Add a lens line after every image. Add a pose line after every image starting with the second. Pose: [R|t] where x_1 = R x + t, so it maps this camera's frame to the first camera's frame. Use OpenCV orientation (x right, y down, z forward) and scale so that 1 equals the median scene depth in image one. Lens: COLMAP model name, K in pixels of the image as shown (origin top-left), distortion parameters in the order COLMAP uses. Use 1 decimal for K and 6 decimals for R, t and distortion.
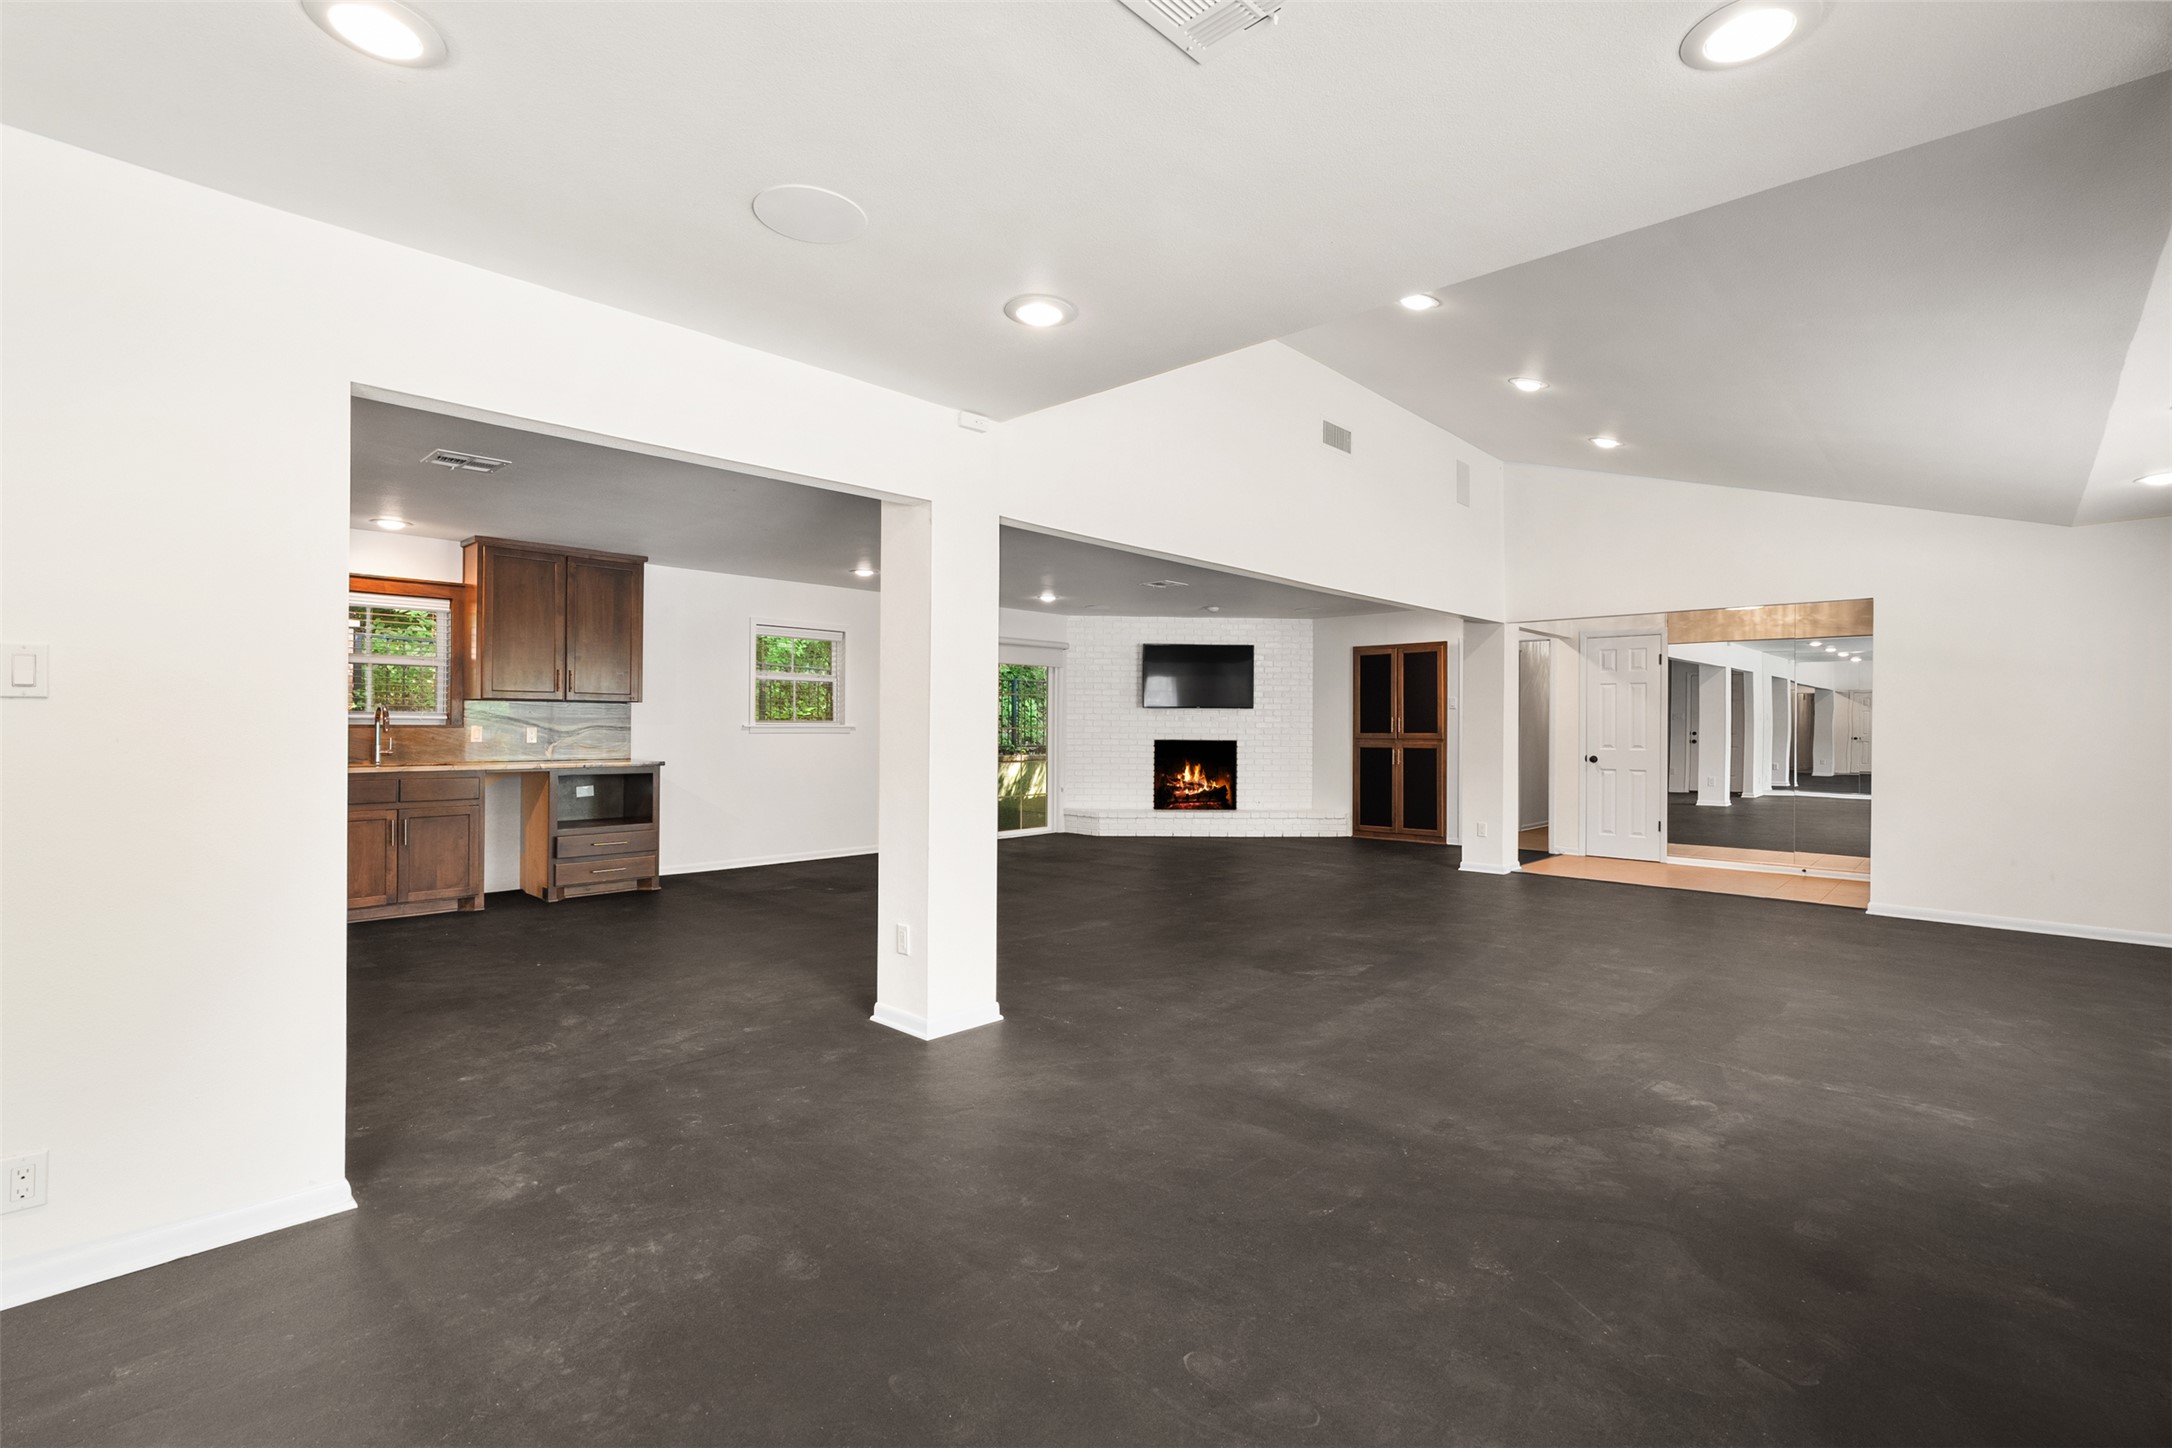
lens RADIAL K [[971.9, 0, 1084.8], [0, 971.9, 731.3], [0, 0, 1]] dist [-0.000617, 0.000782]
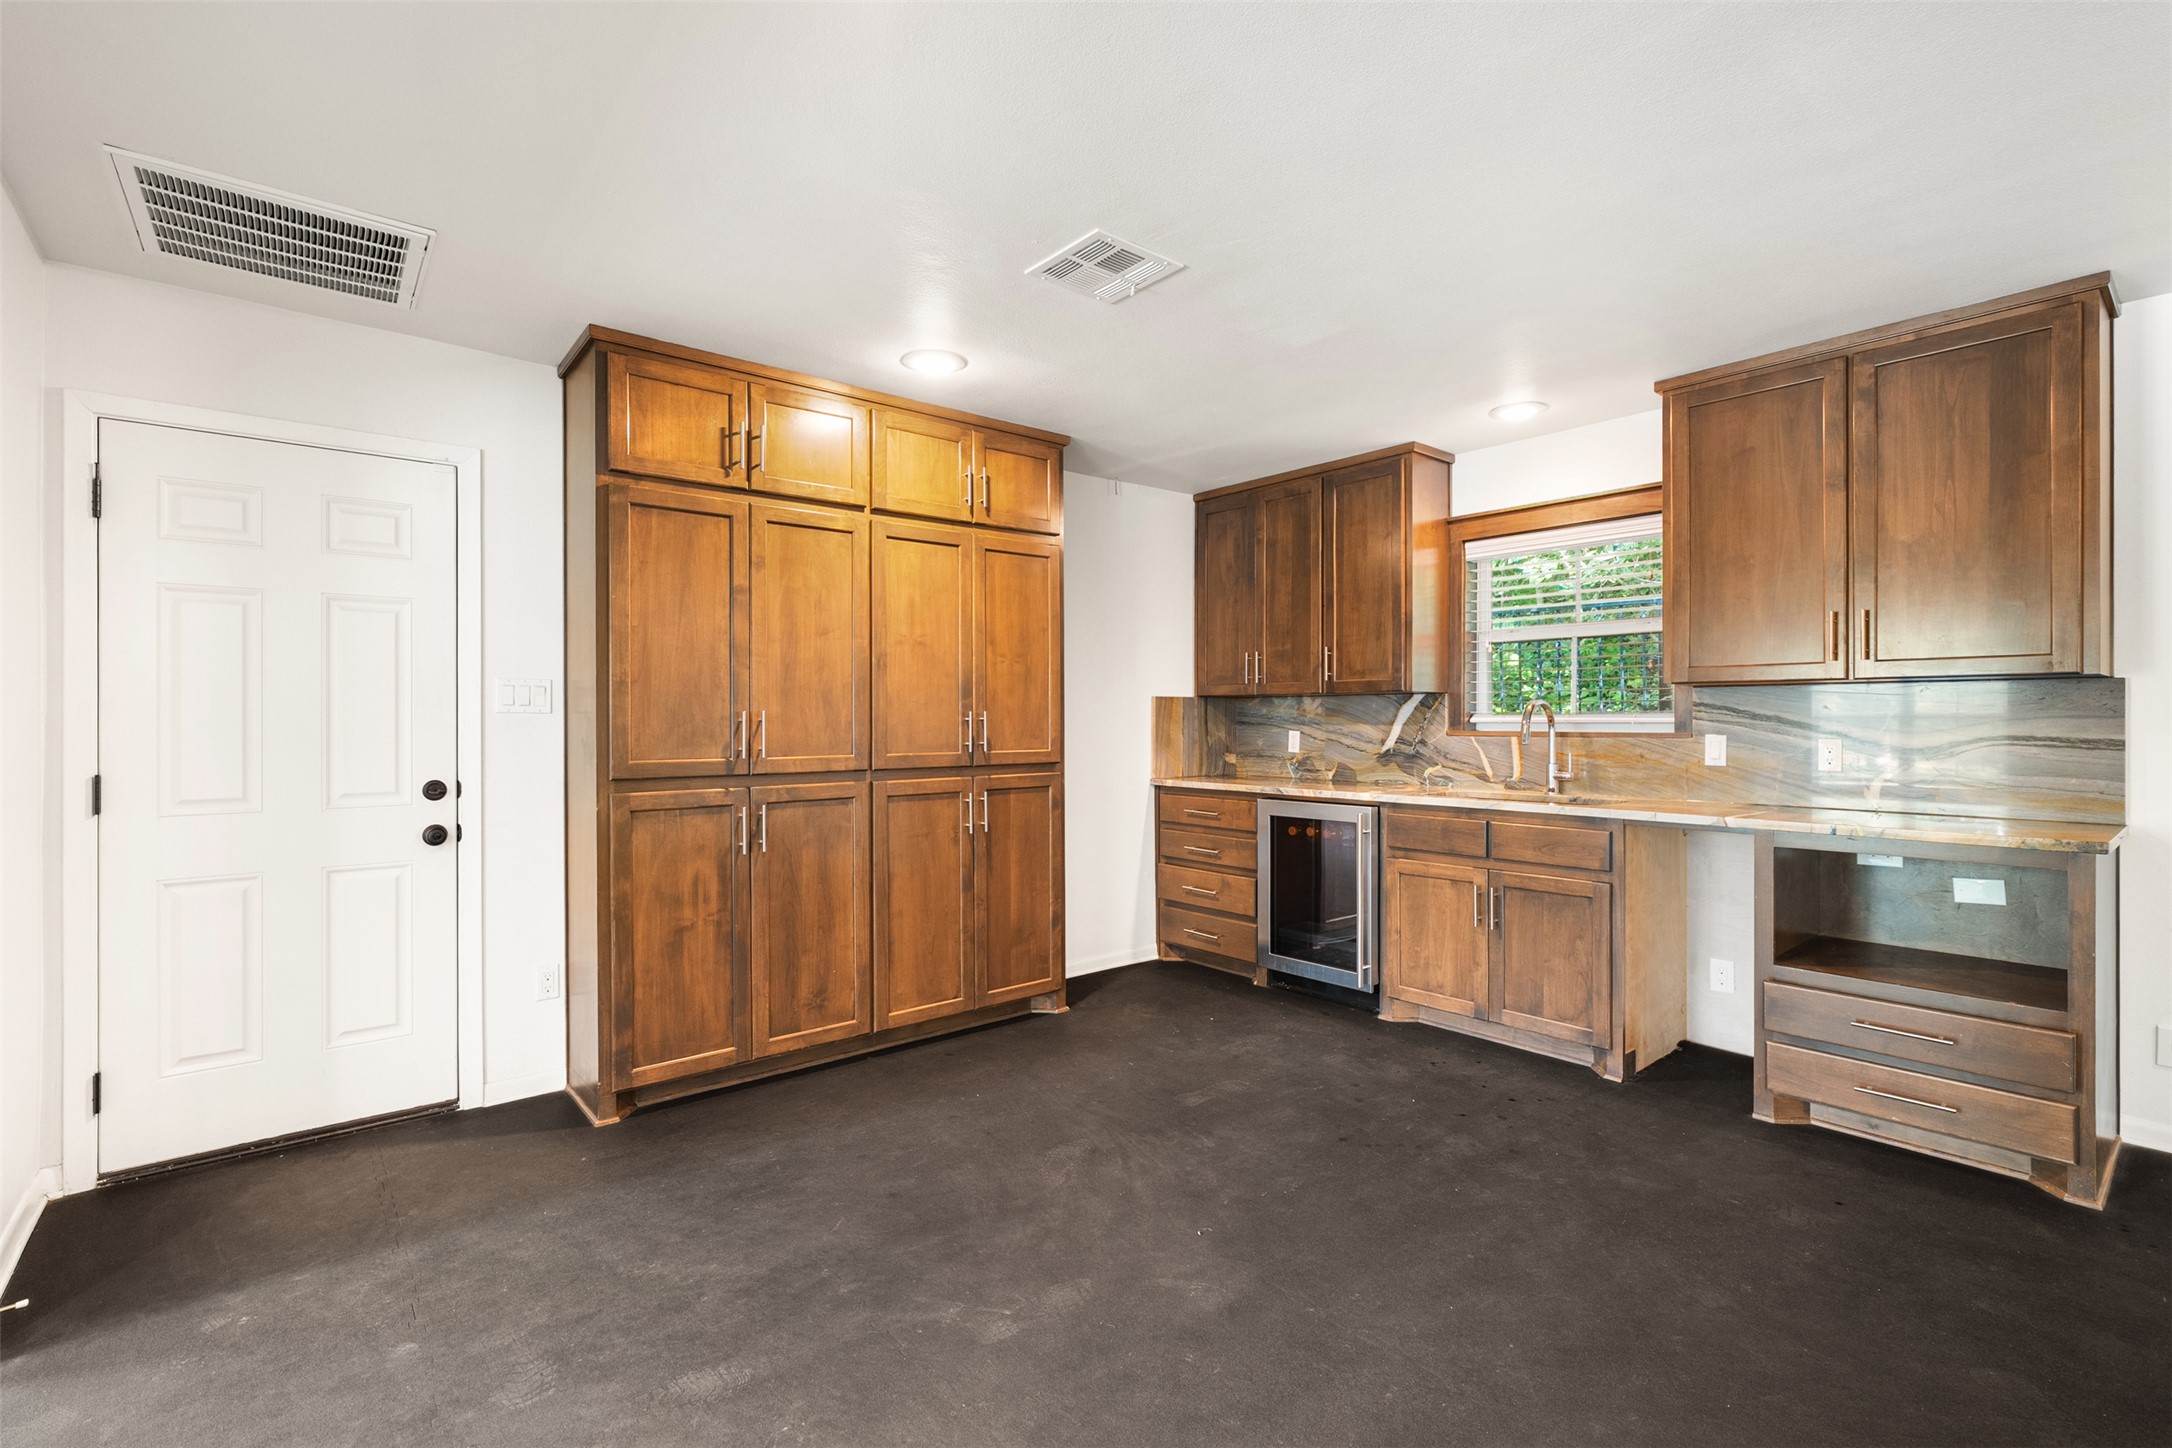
lens RADIAL K [[971.9, 0, 1087.8], [0, 971.9, 722.0], [0, 0, 1]] dist [-0.000617, 0.000782]
pose [[-0.132765, 0.002462, -0.991144, -0.050062], [0.003243, 0.999993, 0.002050, -0.015857], [0.991142, -0.002942, -0.132772, 0.762629]]
